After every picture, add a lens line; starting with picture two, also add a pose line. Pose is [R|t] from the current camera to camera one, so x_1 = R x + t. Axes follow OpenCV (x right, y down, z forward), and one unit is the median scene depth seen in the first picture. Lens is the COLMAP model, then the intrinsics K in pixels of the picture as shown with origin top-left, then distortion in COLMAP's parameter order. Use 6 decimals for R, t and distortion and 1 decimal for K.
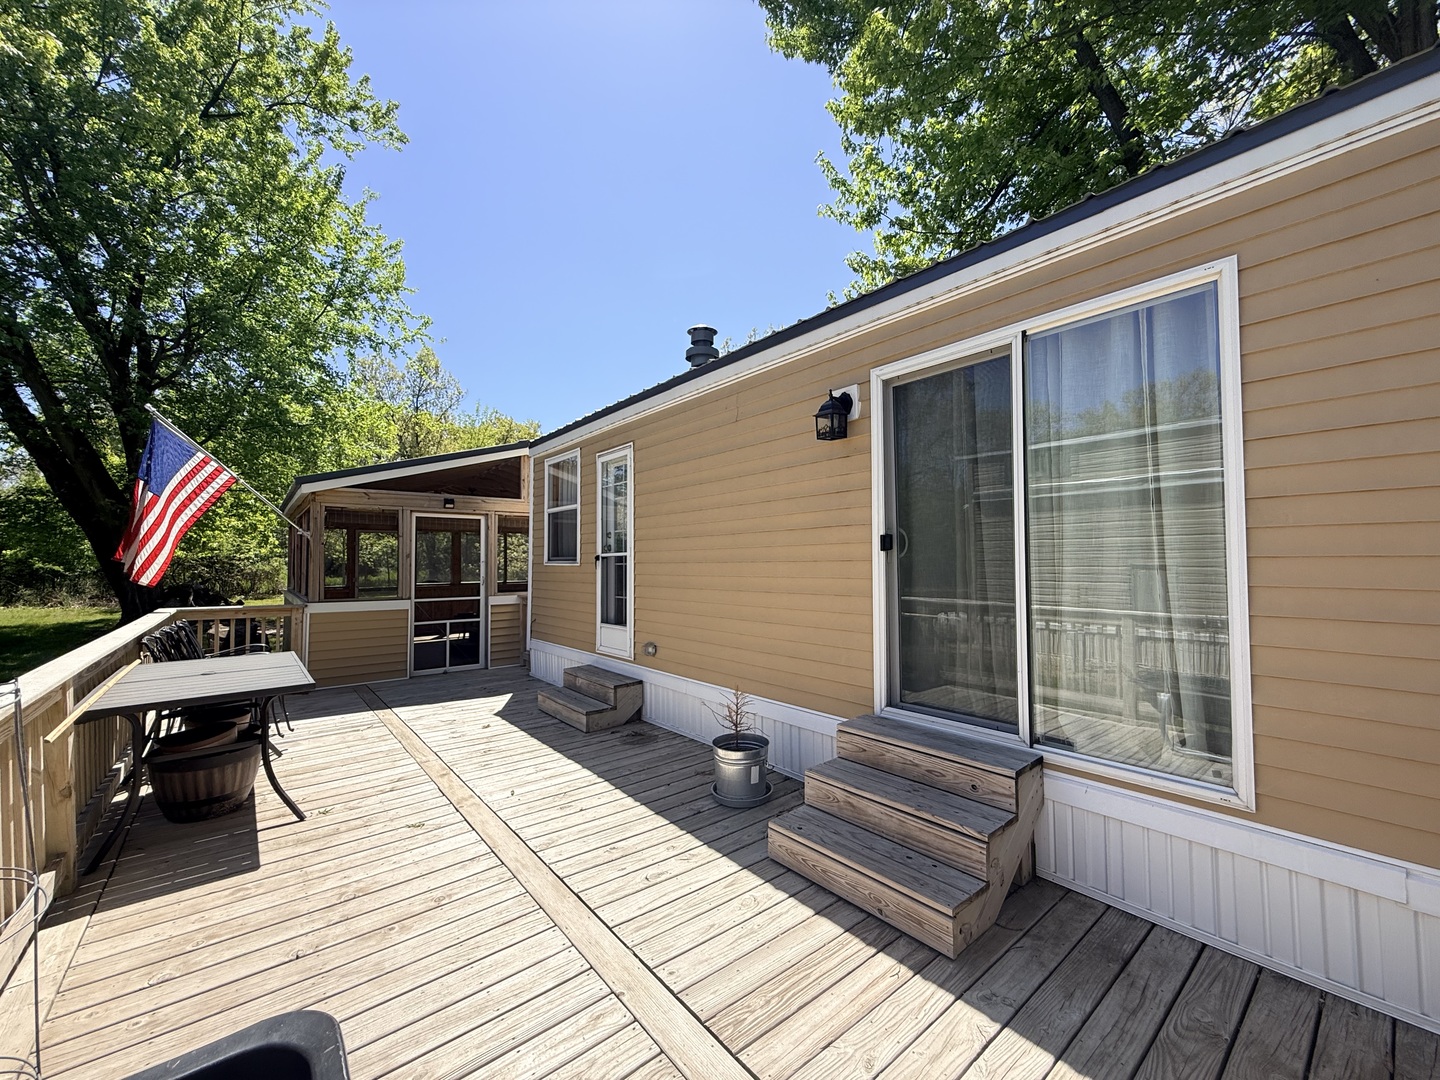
lens RADIAL K [[574.5, 0, 717.9], [0, 574.5, 541.3], [0, 0, 1]] dist [-0.000414, 0.000079]
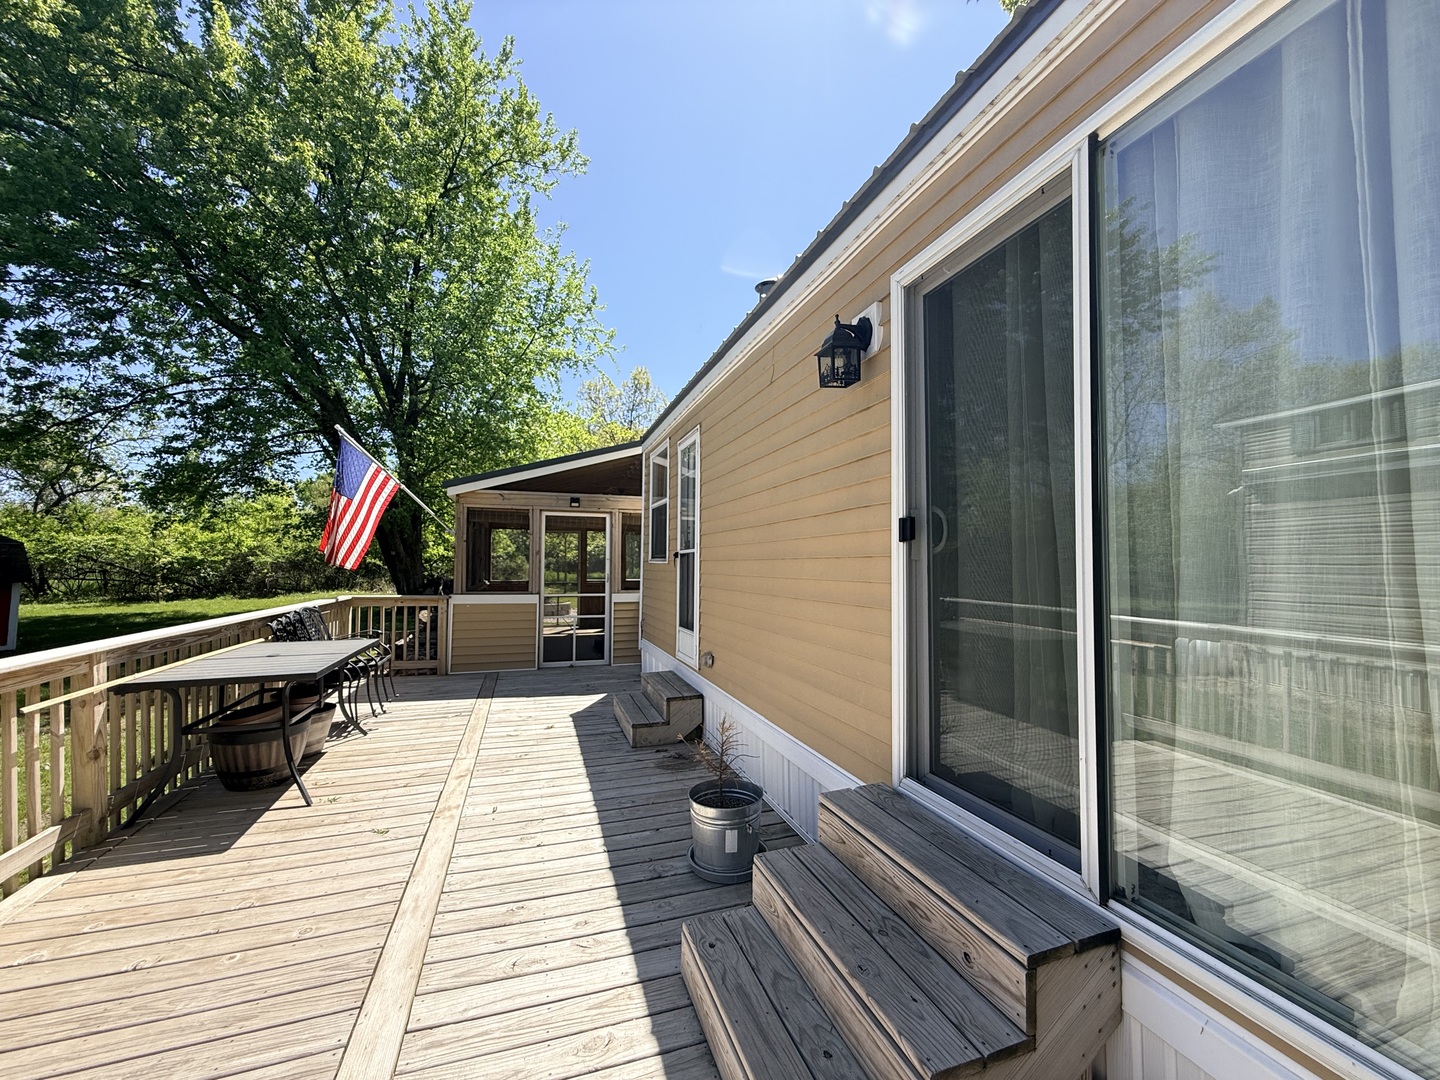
lens RADIAL K [[574.5, 0, 717.9], [0, 574.5, 541.3], [0, 0, 1]] dist [-0.000414, 0.000079]
pose [[0.933685, -0.002543, -0.358087, 0.273447], [0.001558, 0.999994, -0.003037, 0.014837], [0.358092, 0.002277, 0.933683, 0.252118]]
